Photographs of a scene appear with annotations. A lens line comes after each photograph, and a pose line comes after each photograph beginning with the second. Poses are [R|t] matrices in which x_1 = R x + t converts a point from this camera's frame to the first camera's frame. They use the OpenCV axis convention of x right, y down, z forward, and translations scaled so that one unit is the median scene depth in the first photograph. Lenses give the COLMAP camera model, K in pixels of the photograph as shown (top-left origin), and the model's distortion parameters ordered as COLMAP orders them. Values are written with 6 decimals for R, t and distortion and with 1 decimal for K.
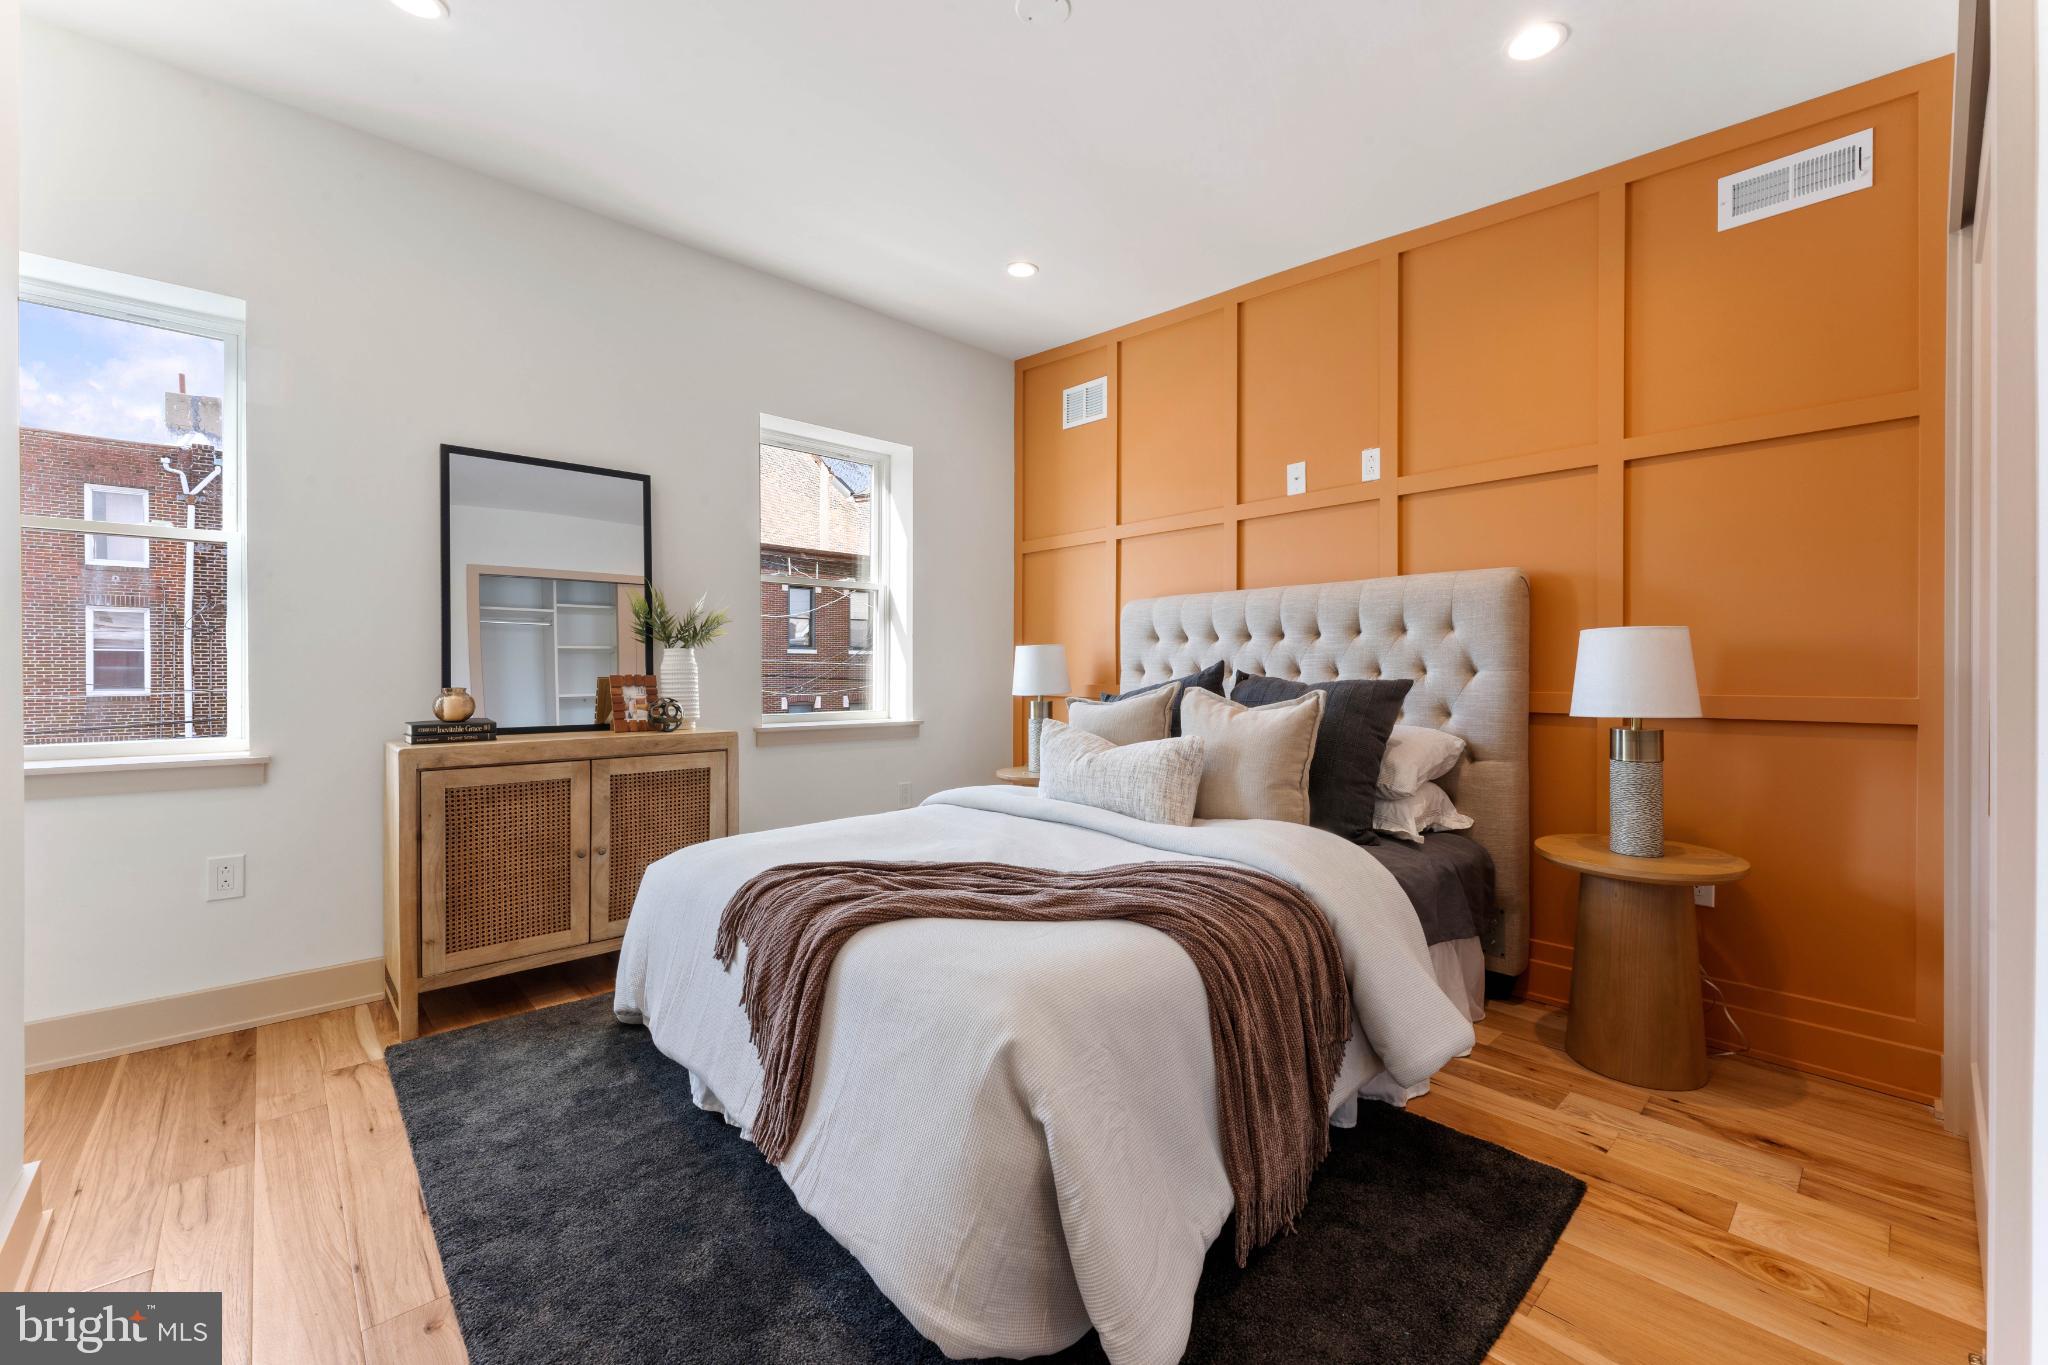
lens RADIAL K [[827.8, 0, 1029.5], [0, 827.8, 664.0], [0, 0, 1]] dist [-0.000536, -0.000230]
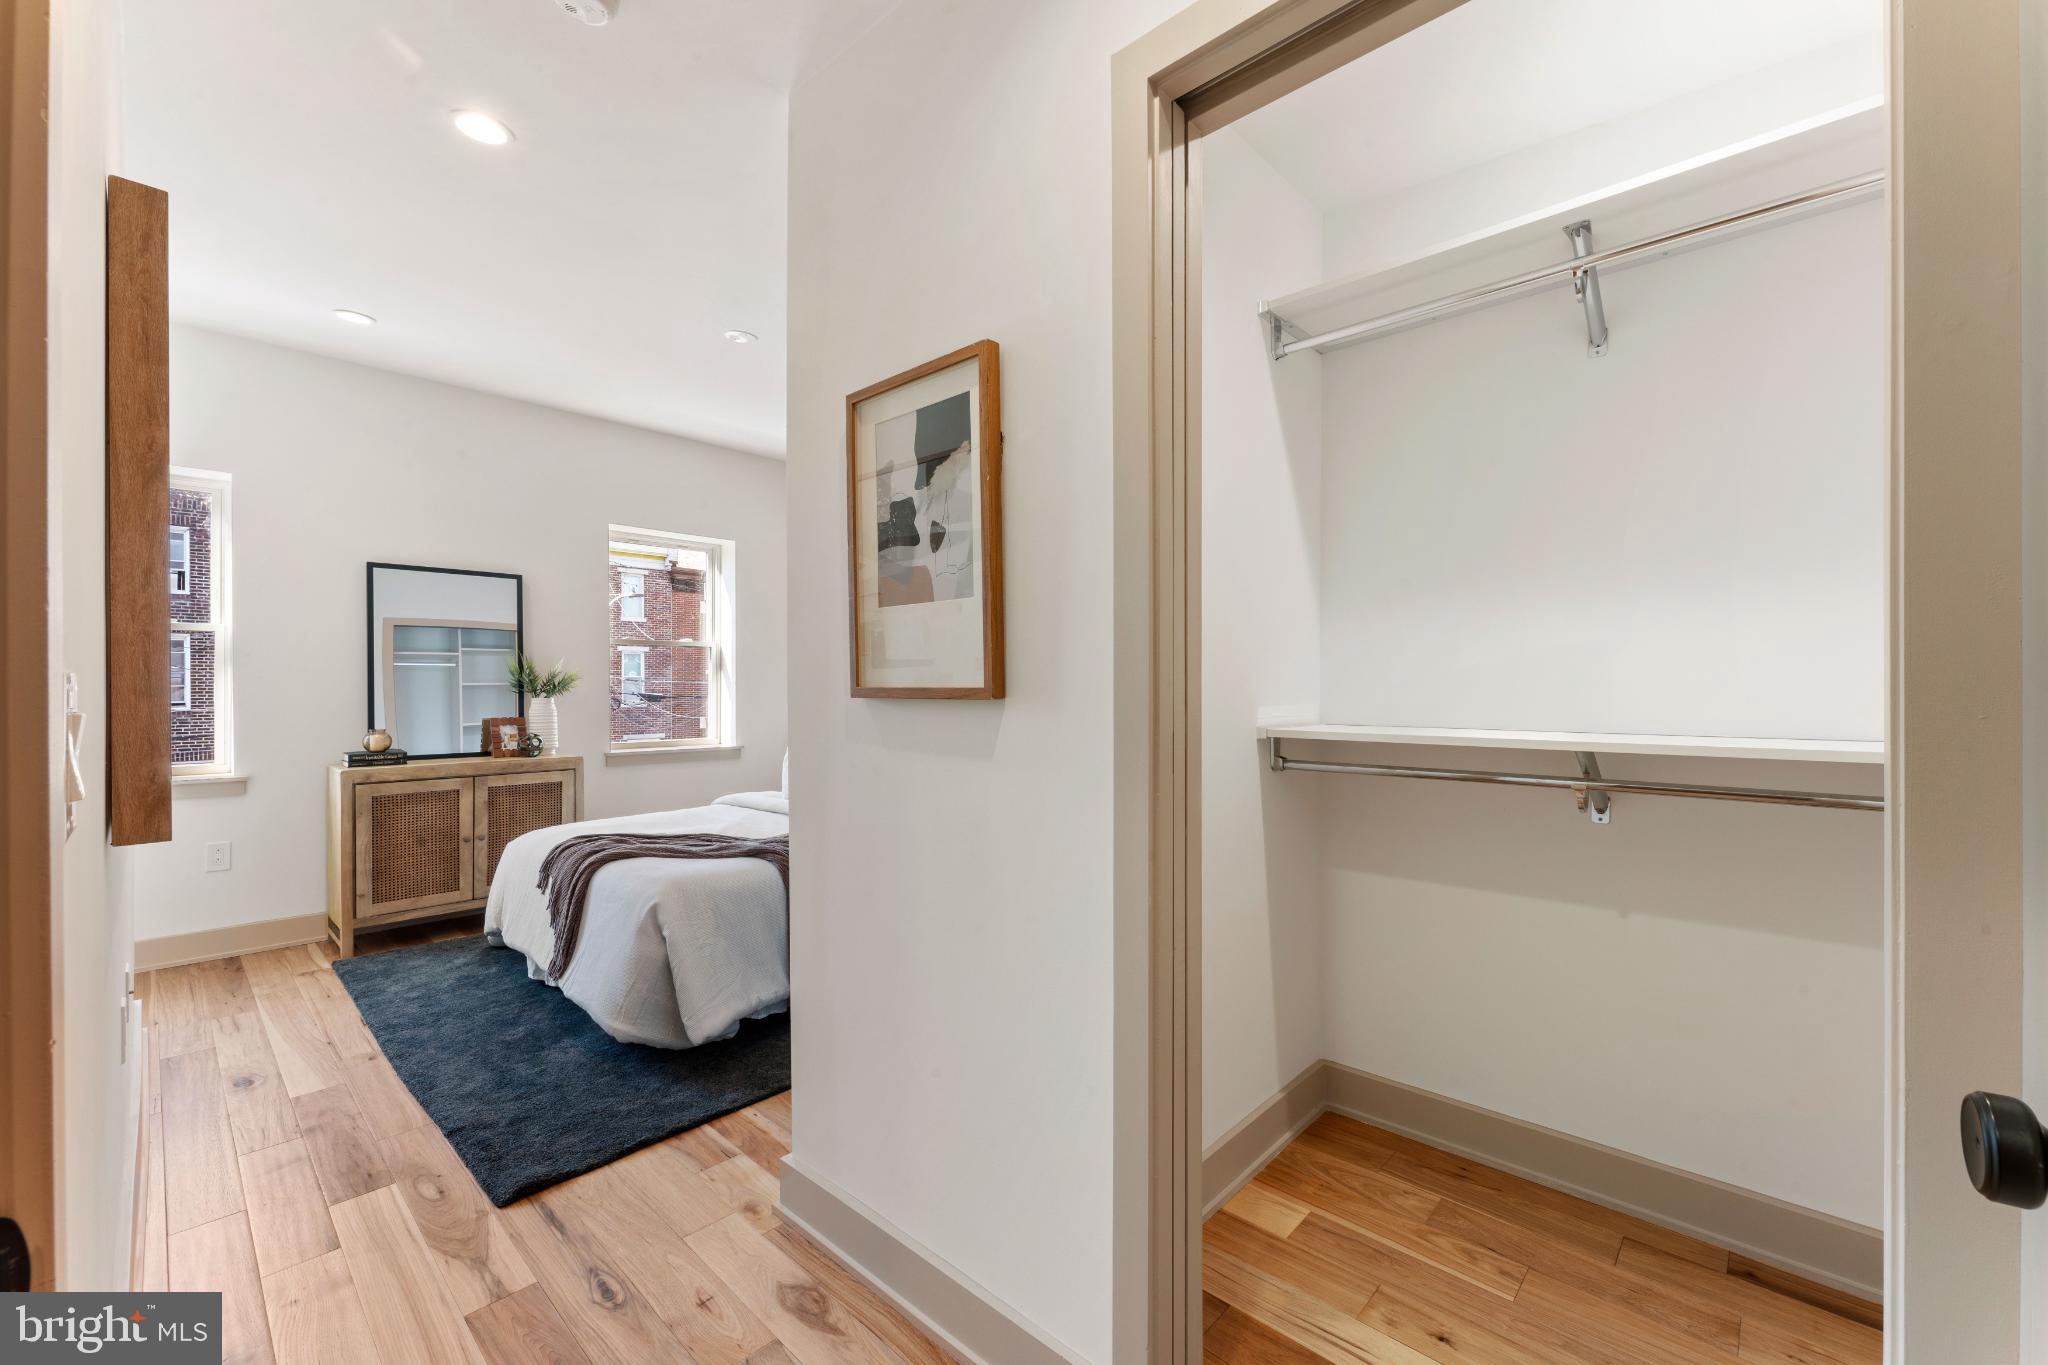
lens RADIAL K [[817.2, 0, 1028.0], [0, 817.2, 680.6], [0, 0, 1]] dist [-0.000420, -0.000072]
pose [[0.997190, -0.000957, 0.074914, 0.384637], [0.000932, 0.999999, 0.000382, -0.061667], [-0.074915, -0.000311, 0.997190, -0.587411]]
